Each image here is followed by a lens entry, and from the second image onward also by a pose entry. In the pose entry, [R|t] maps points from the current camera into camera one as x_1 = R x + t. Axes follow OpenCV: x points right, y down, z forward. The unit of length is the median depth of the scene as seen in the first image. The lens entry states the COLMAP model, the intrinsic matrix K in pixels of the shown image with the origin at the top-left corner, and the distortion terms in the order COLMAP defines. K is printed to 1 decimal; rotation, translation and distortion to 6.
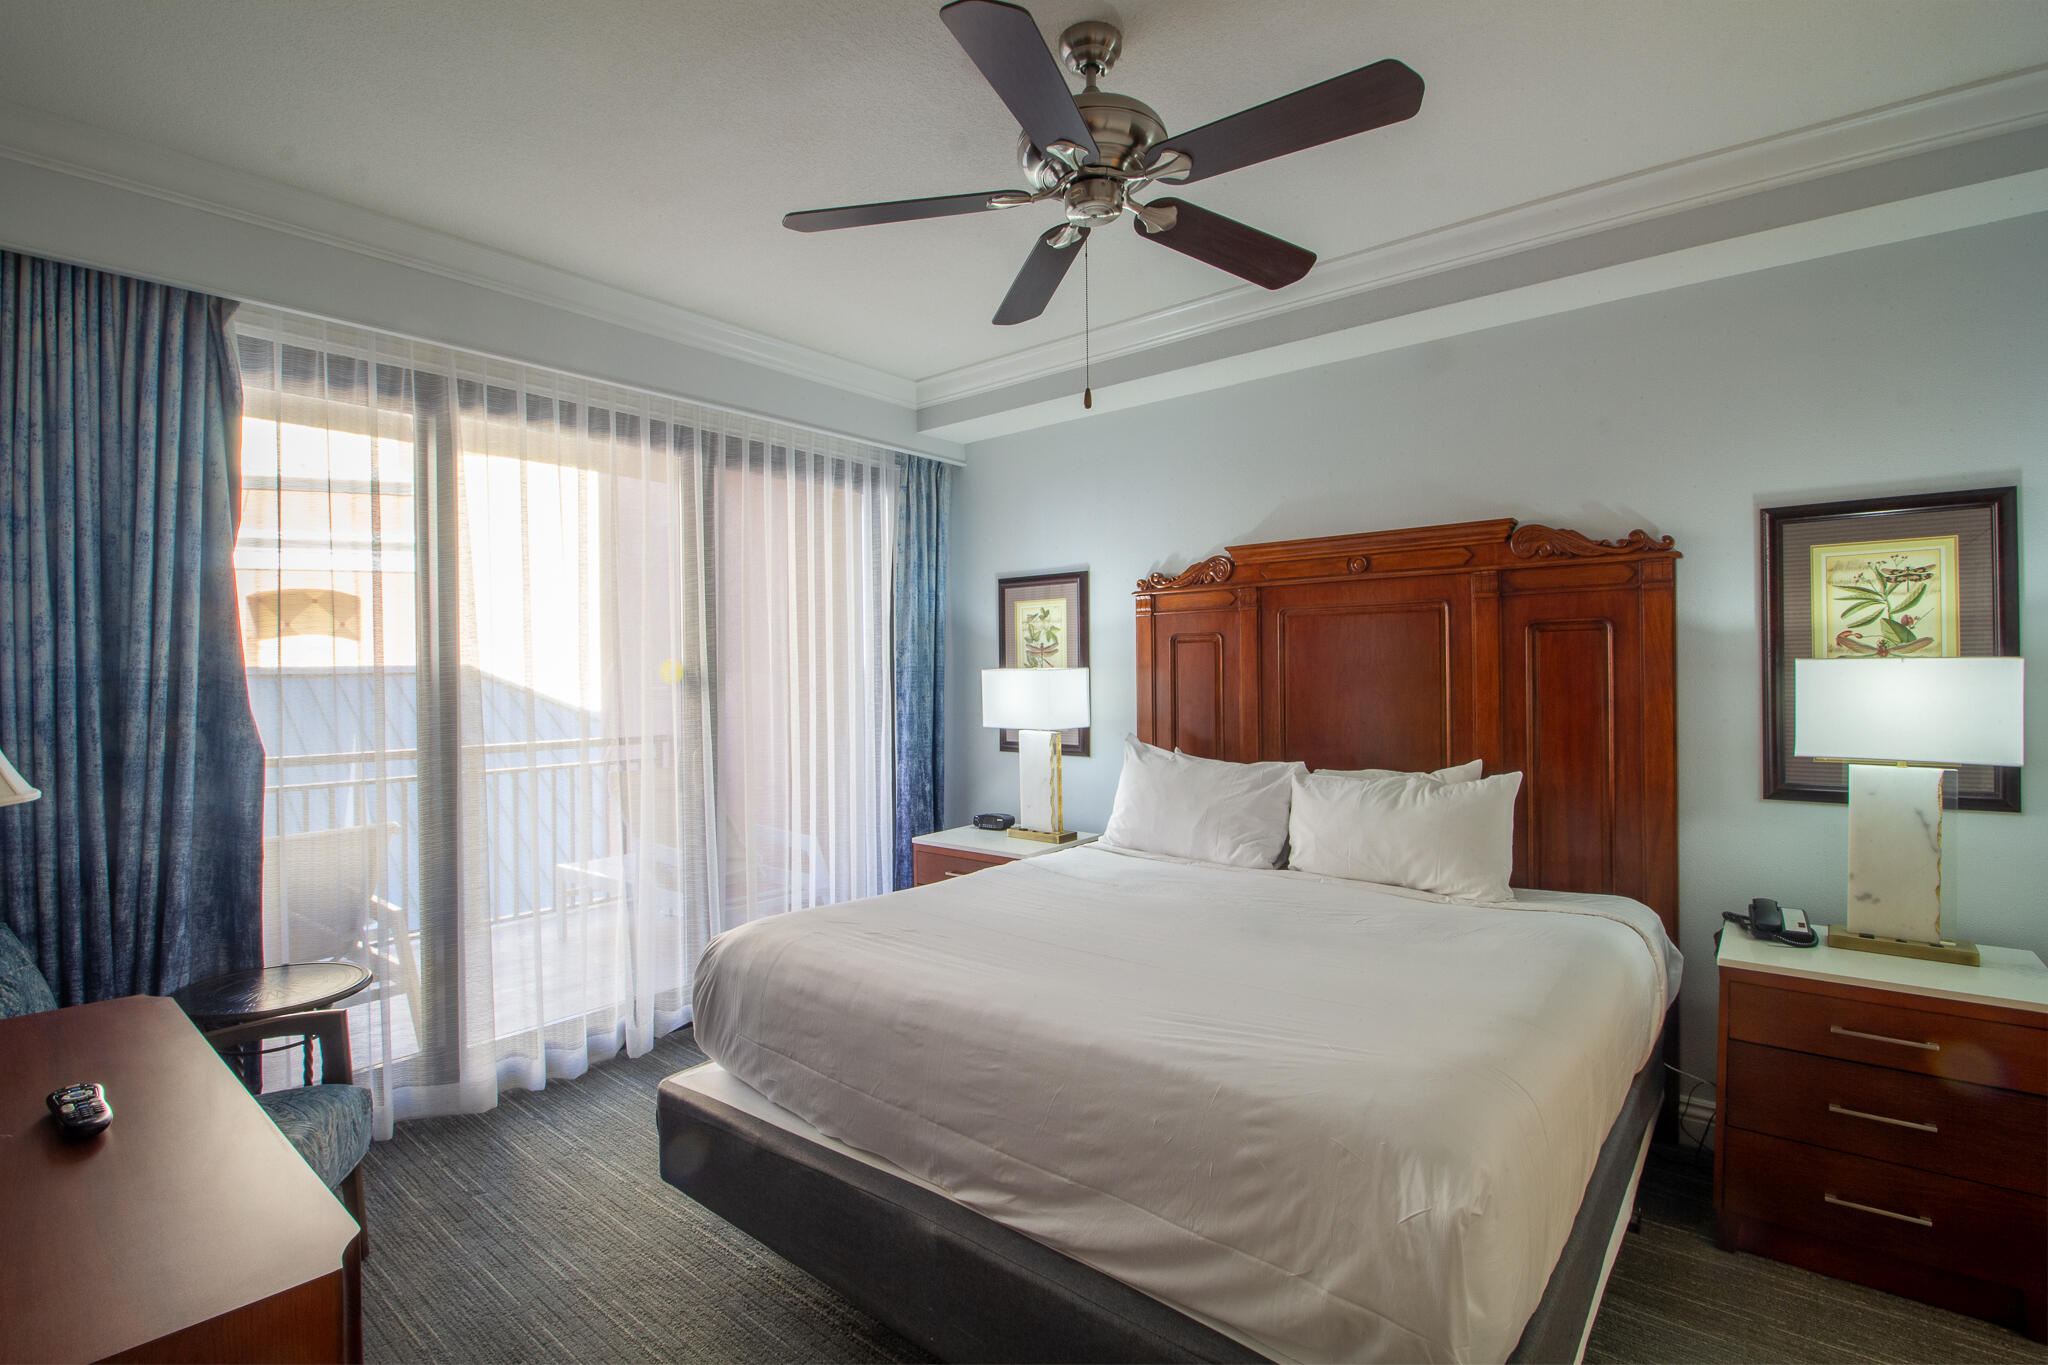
lens RADIAL K [[955.1, 0, 1028.4], [0, 955.1, 672.4], [0, 0, 1]] dist [-0.001548, -0.000231]
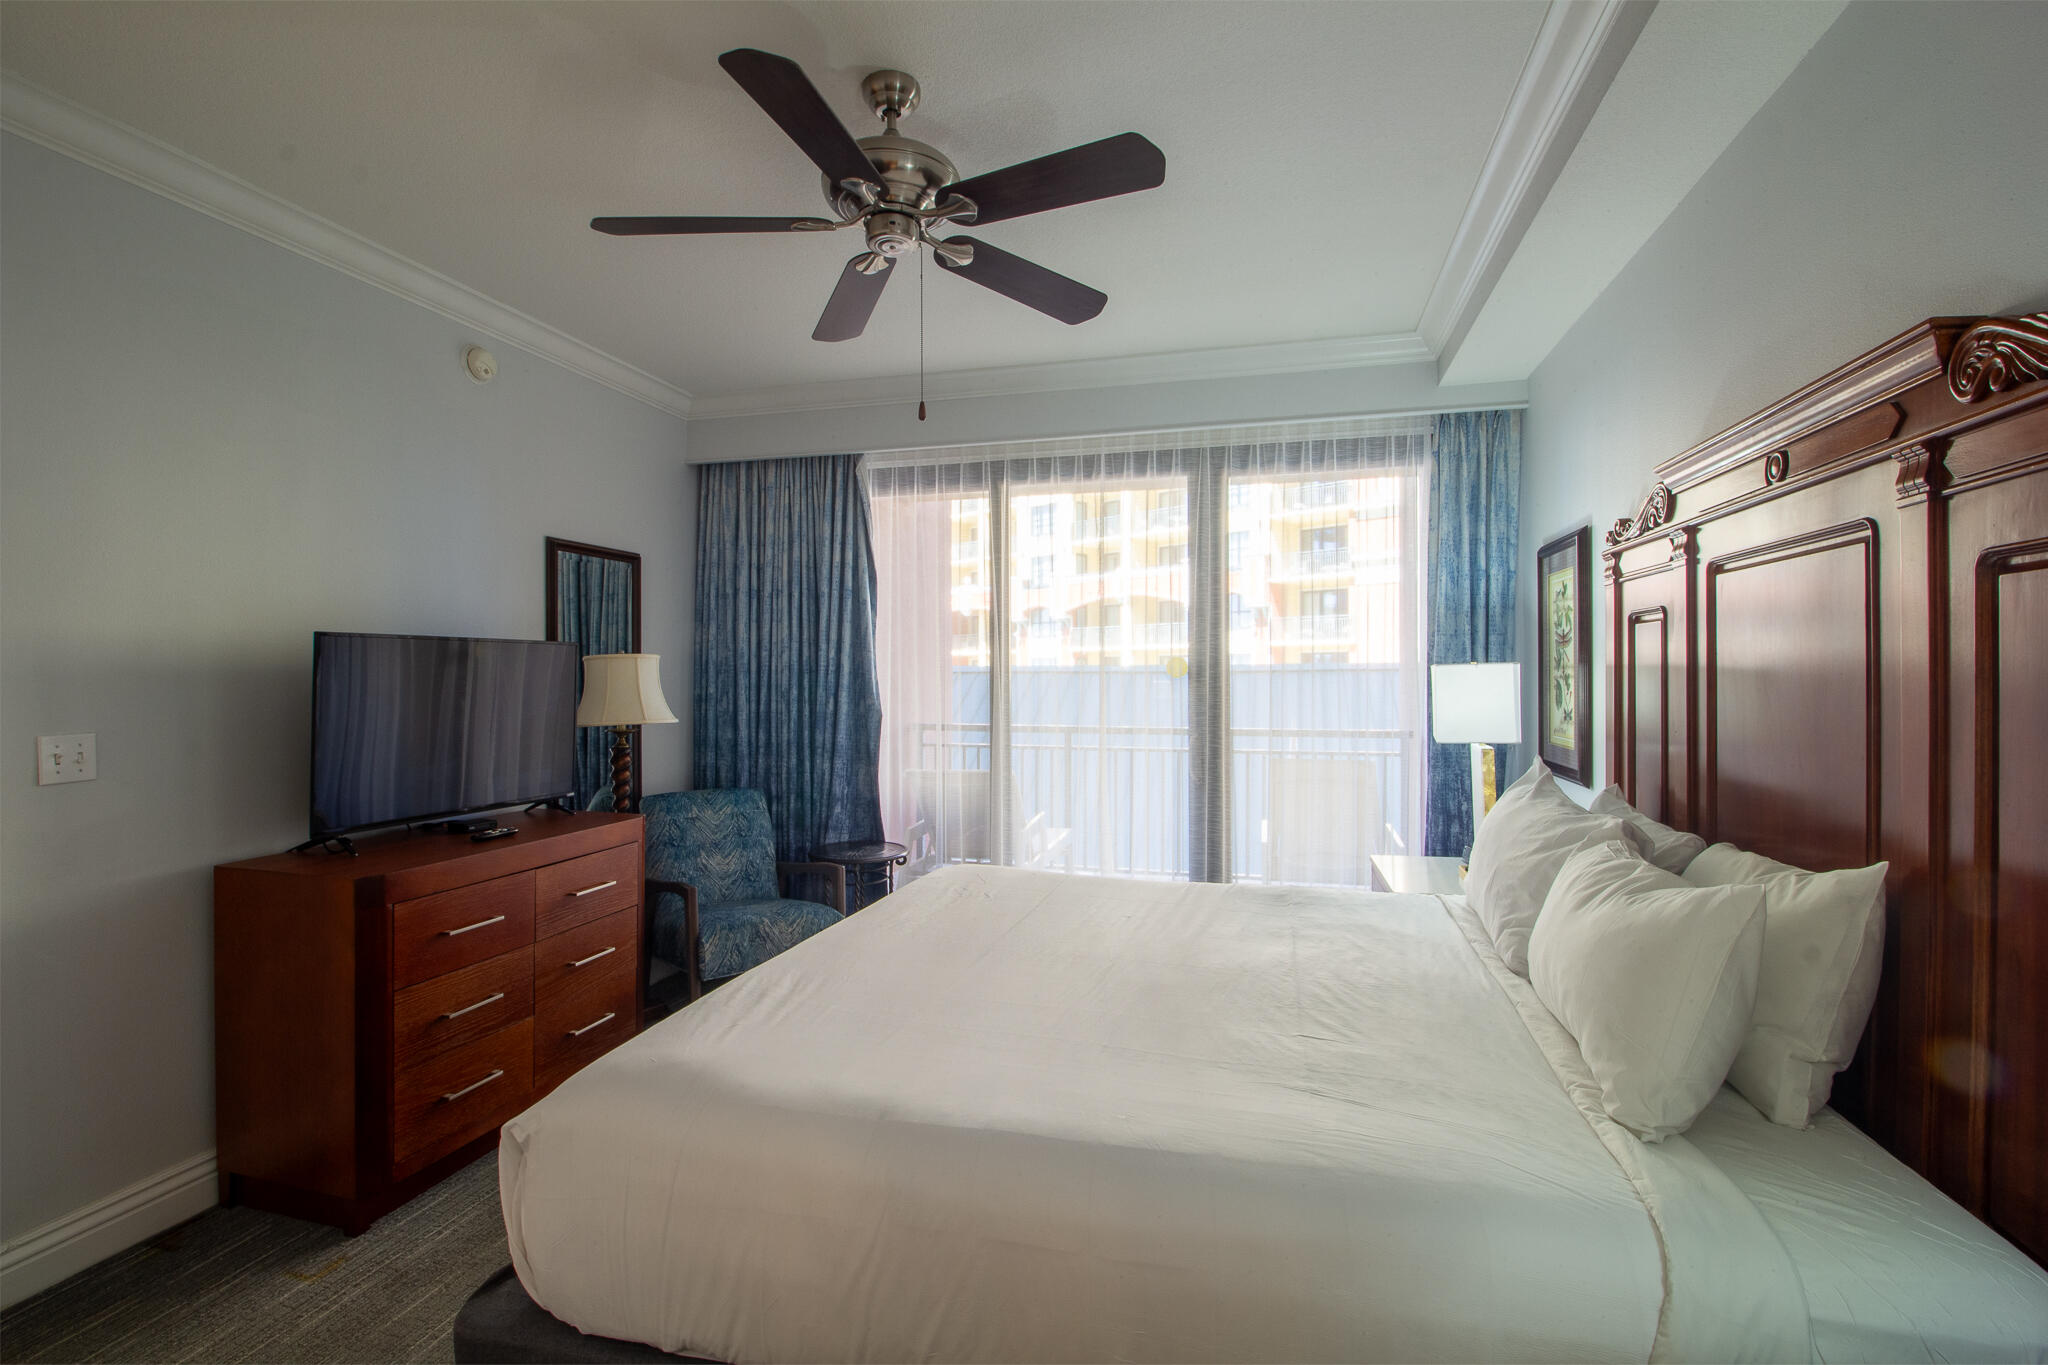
lens RADIAL K [[955.1, 0, 1029.9], [0, 955.1, 673.8], [0, 0, 1]] dist [-0.001548, -0.000231]
pose [[0.431701, 0.009919, -0.901962, 0.875432], [-0.002006, 0.999948, 0.010037, -0.006434], [0.902015, -0.002523, 0.431698, 0.530866]]
